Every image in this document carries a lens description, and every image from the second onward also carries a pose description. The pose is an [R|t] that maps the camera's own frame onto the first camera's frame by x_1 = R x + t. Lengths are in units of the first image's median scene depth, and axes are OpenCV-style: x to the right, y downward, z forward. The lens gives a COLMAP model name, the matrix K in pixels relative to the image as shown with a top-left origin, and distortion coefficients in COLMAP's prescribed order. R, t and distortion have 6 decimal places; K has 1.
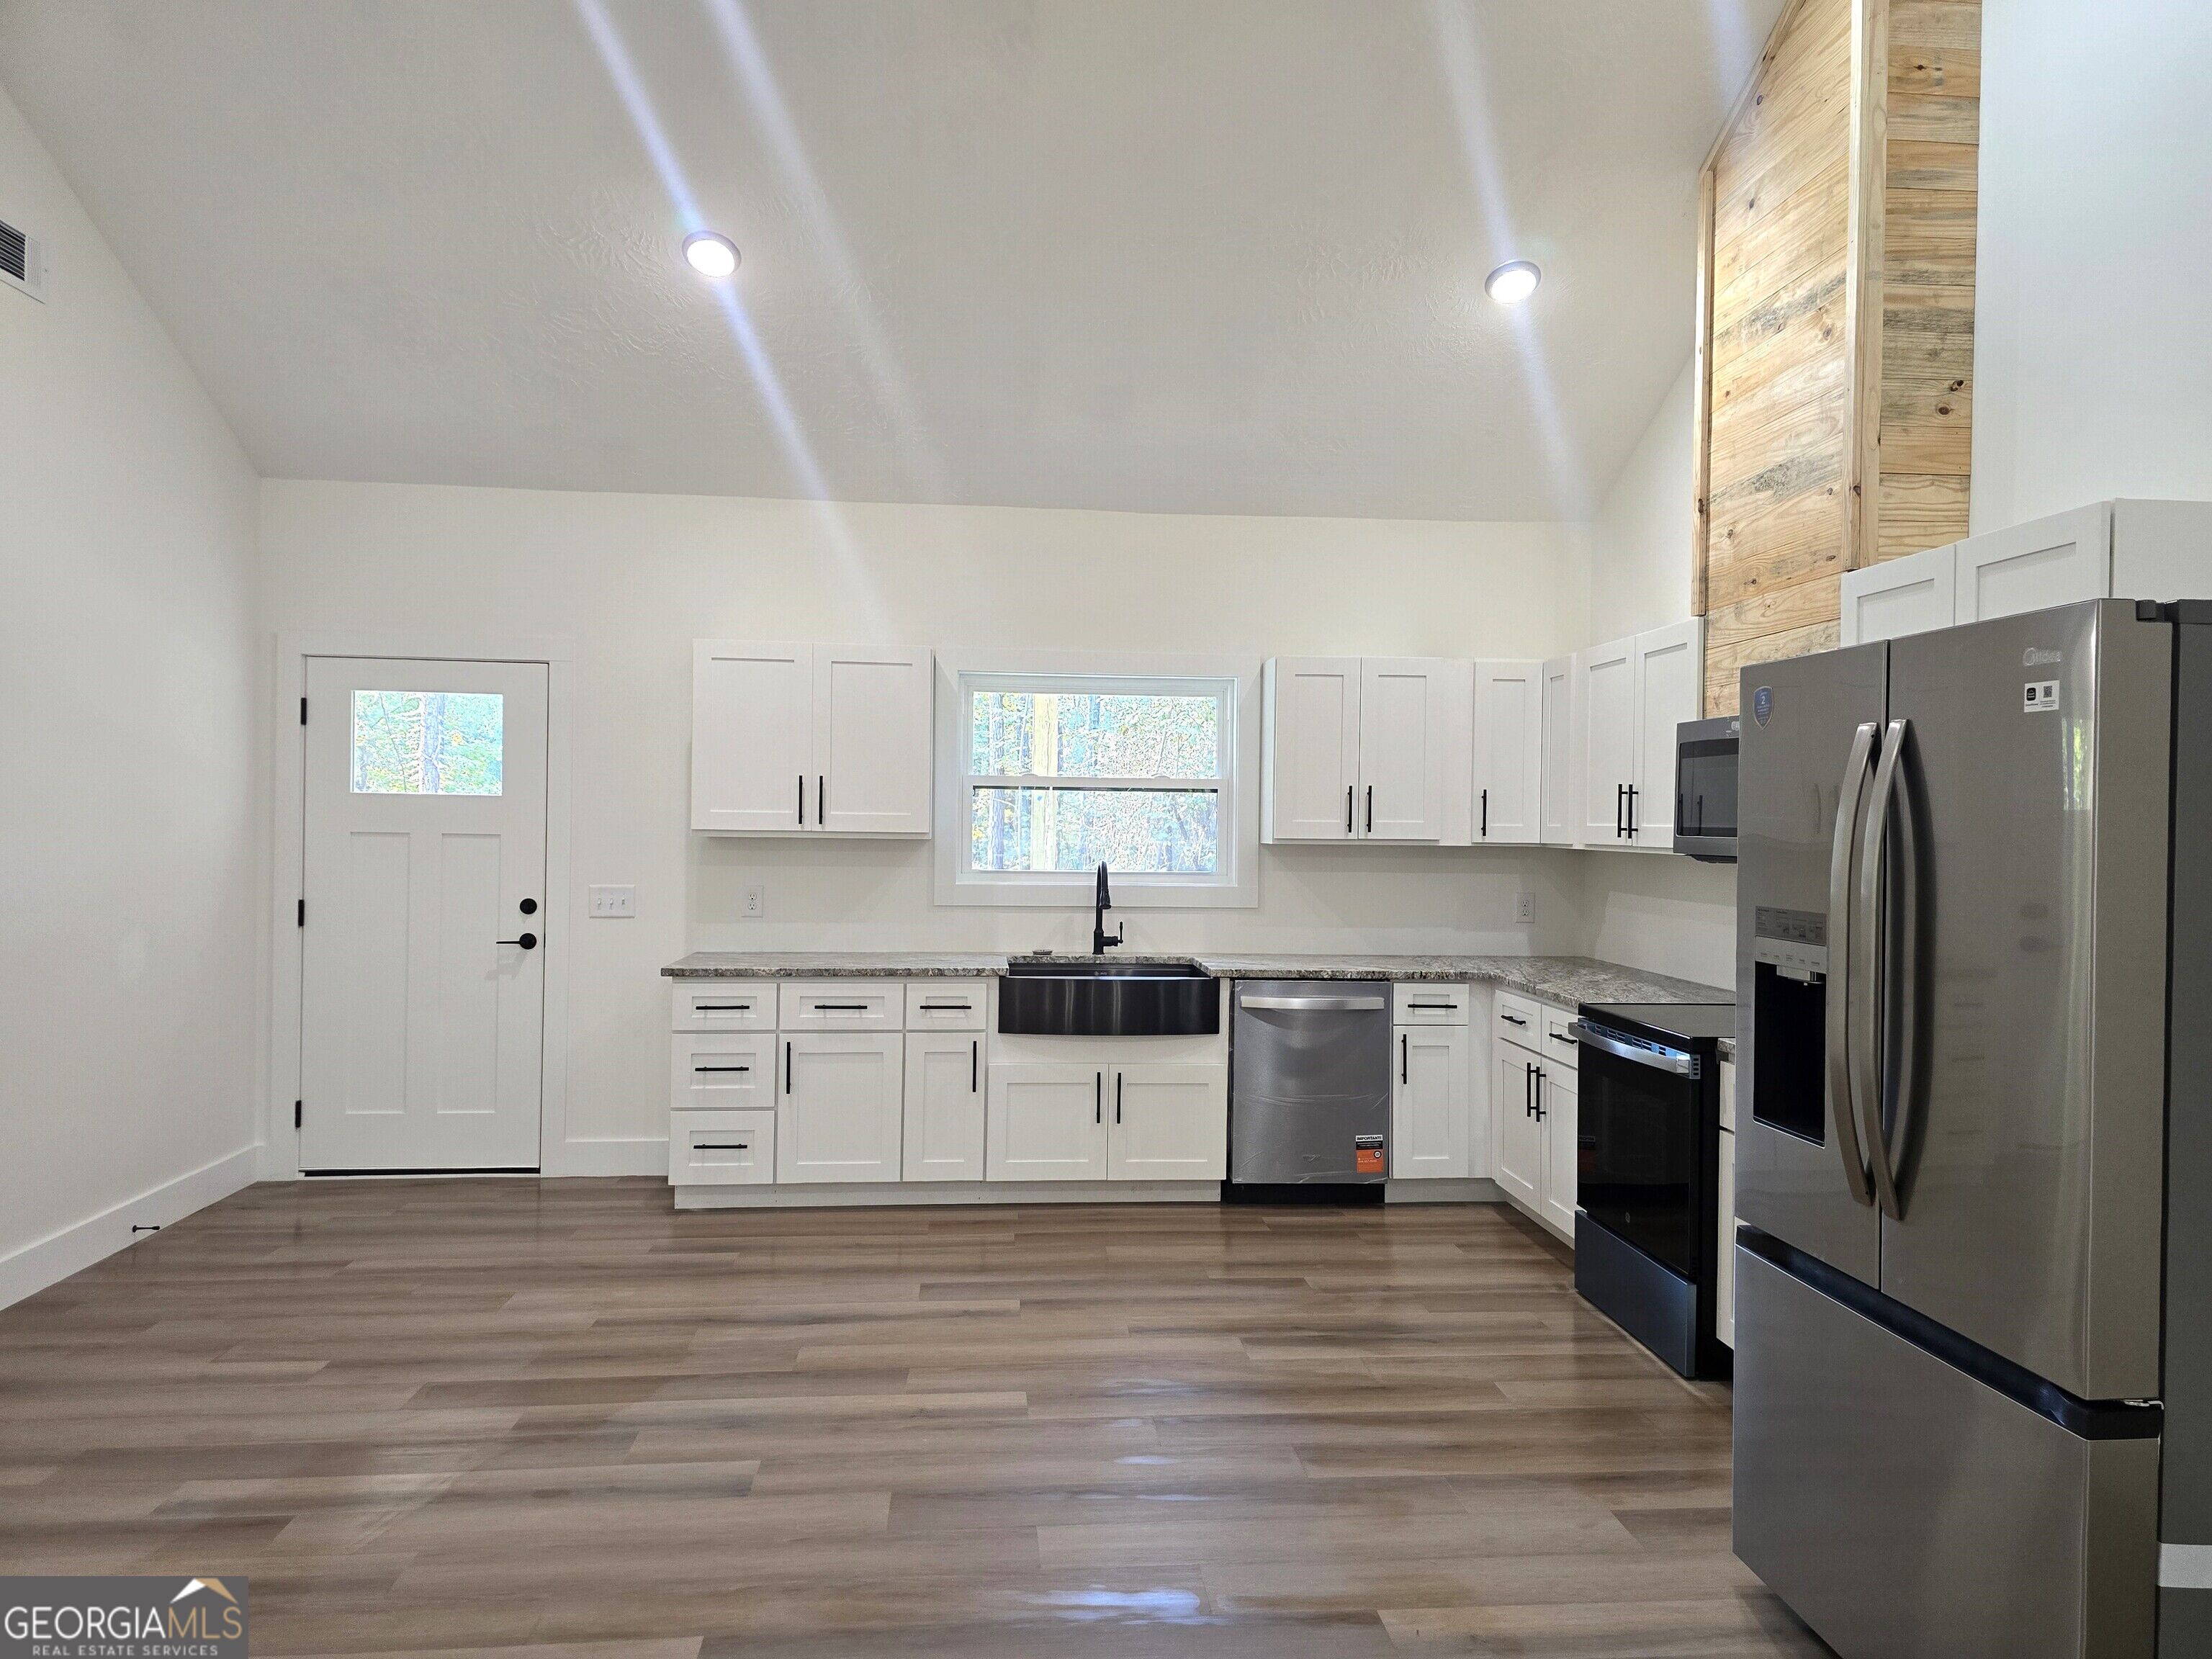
lens RADIAL K [[1498.1, 0, 1106.0], [0, 1498.1, 829.5], [0, 0, 1]] dist [0.141867, -0.164012]
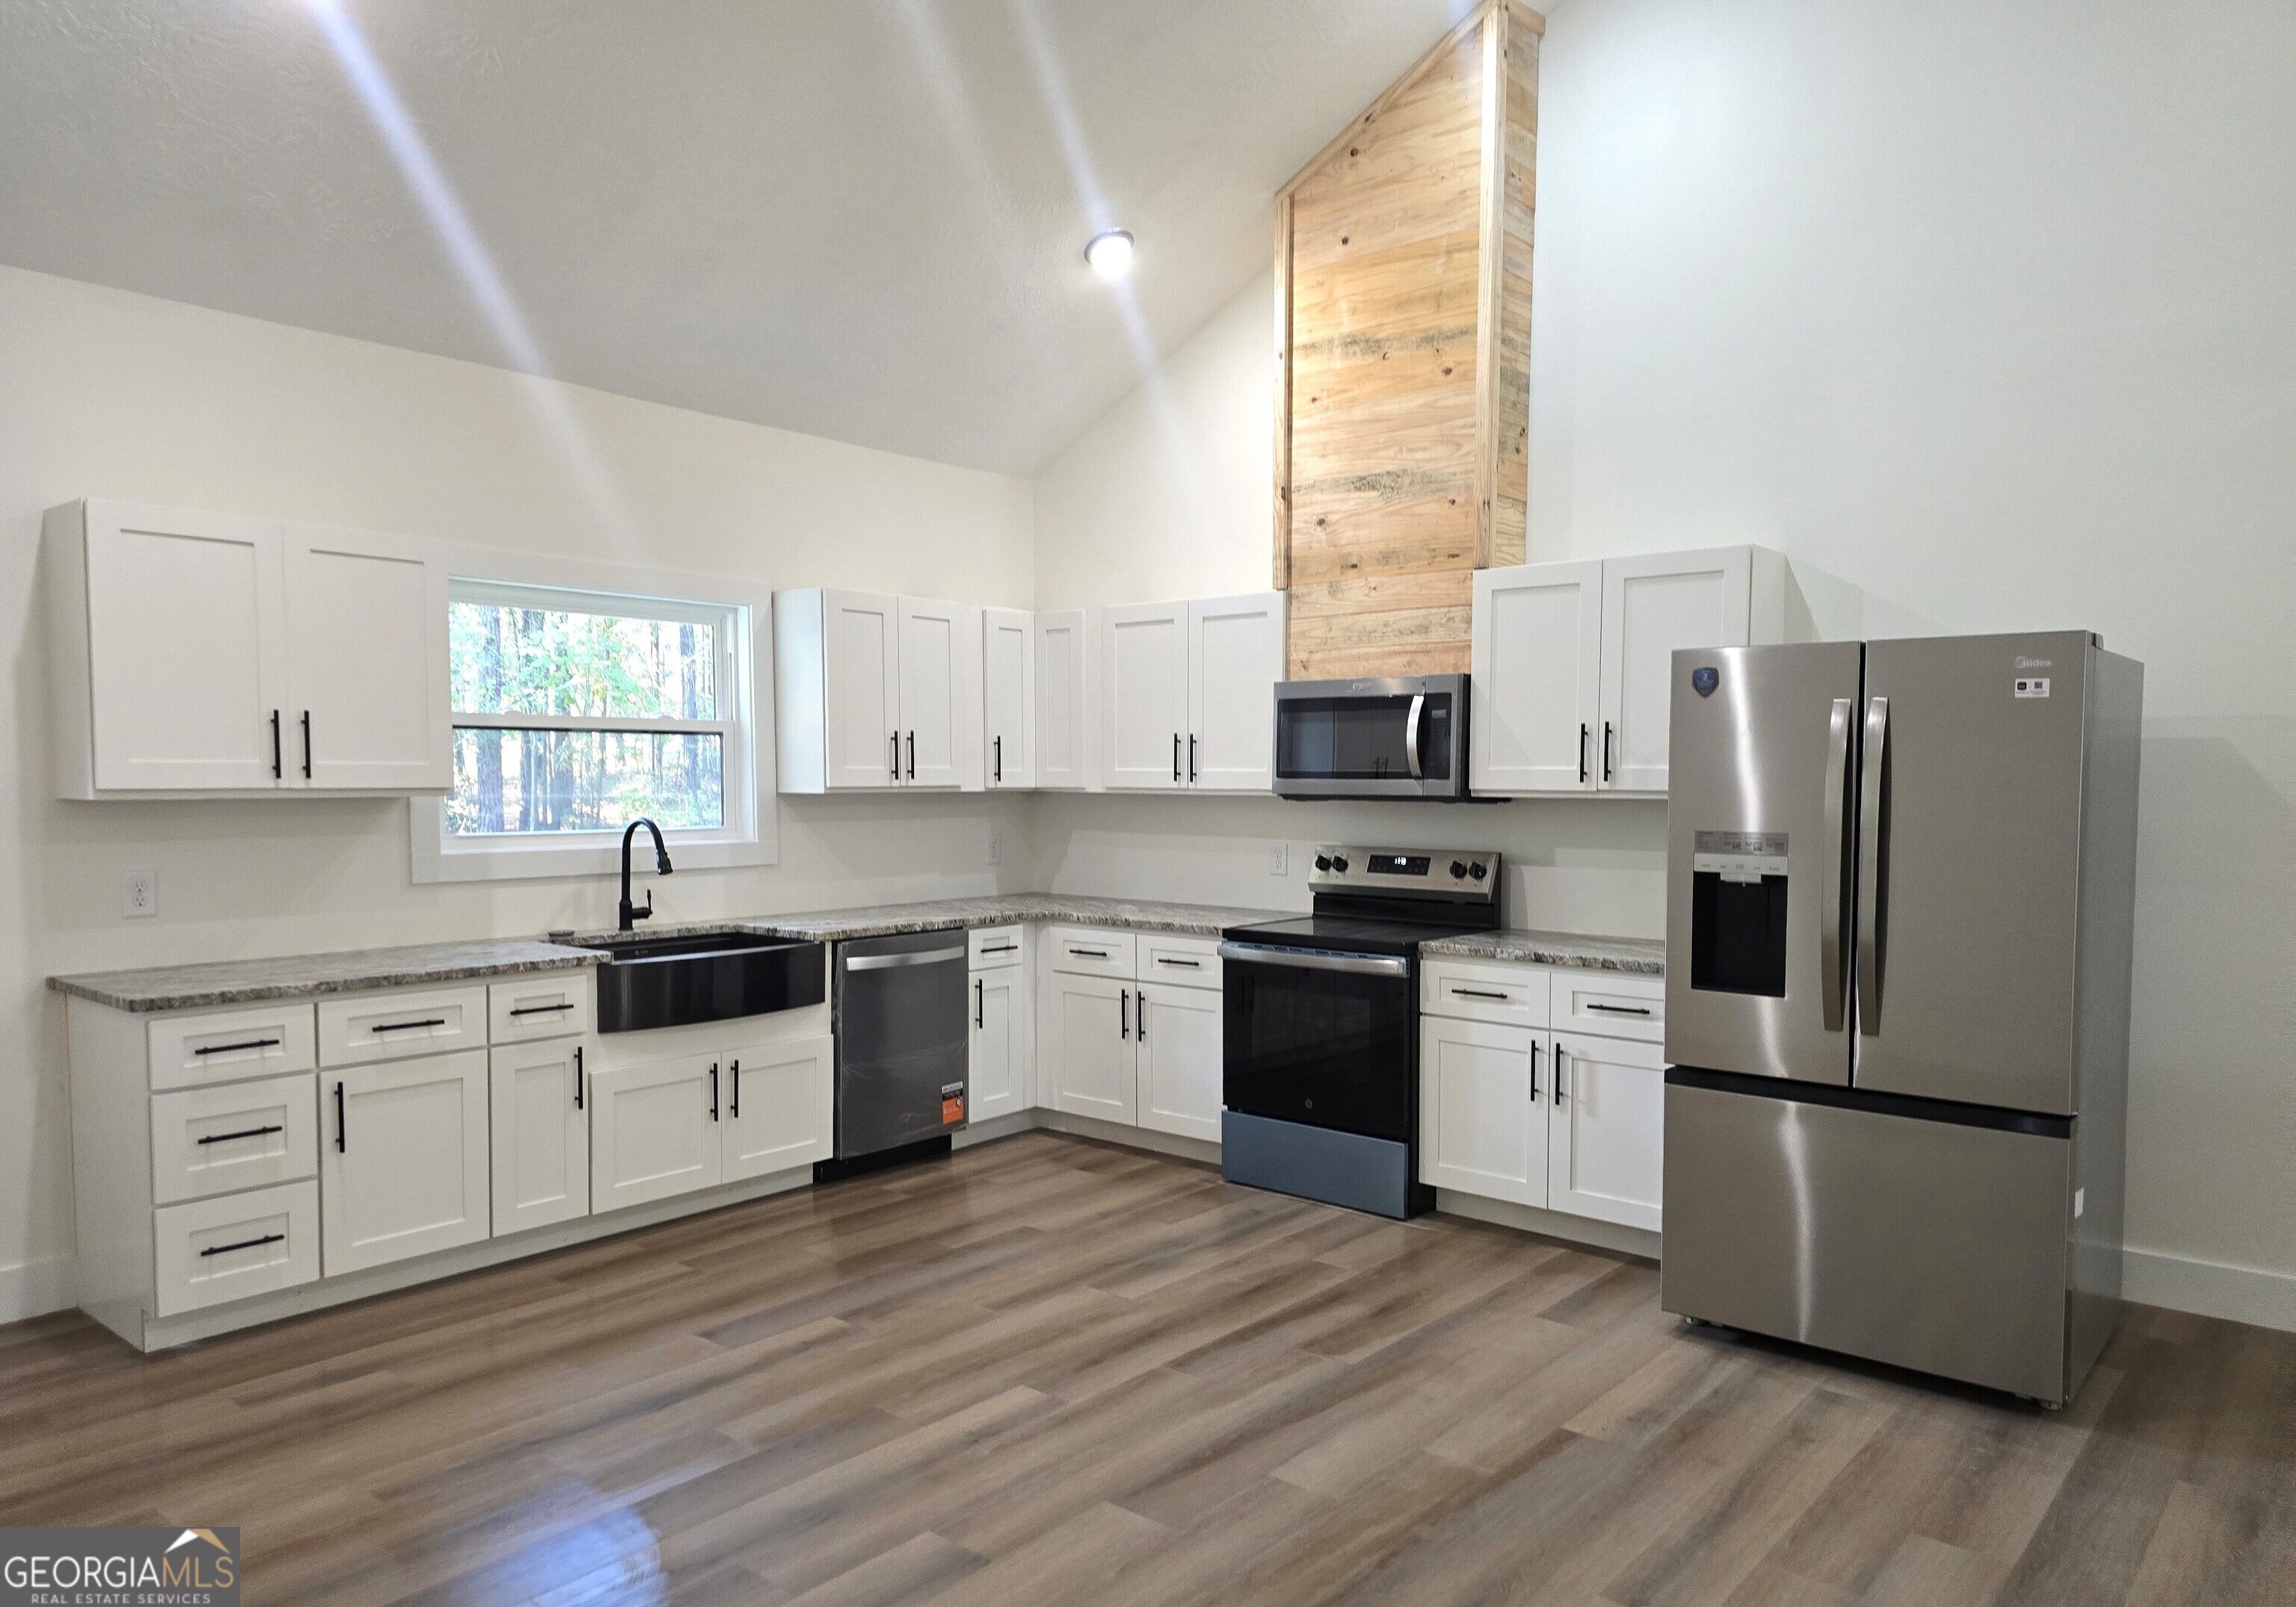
lens RADIAL K [[1565.5, 0, 1151.5], [0, 1565.5, 851.9], [0, 0, 1]] dist [0.066478, -0.003776]
pose [[0.705887, -0.049049, 0.706624, -0.465744], [0.011723, 0.998272, 0.057583, -0.008346], [-0.708227, -0.032363, 0.705242, 0.191001]]
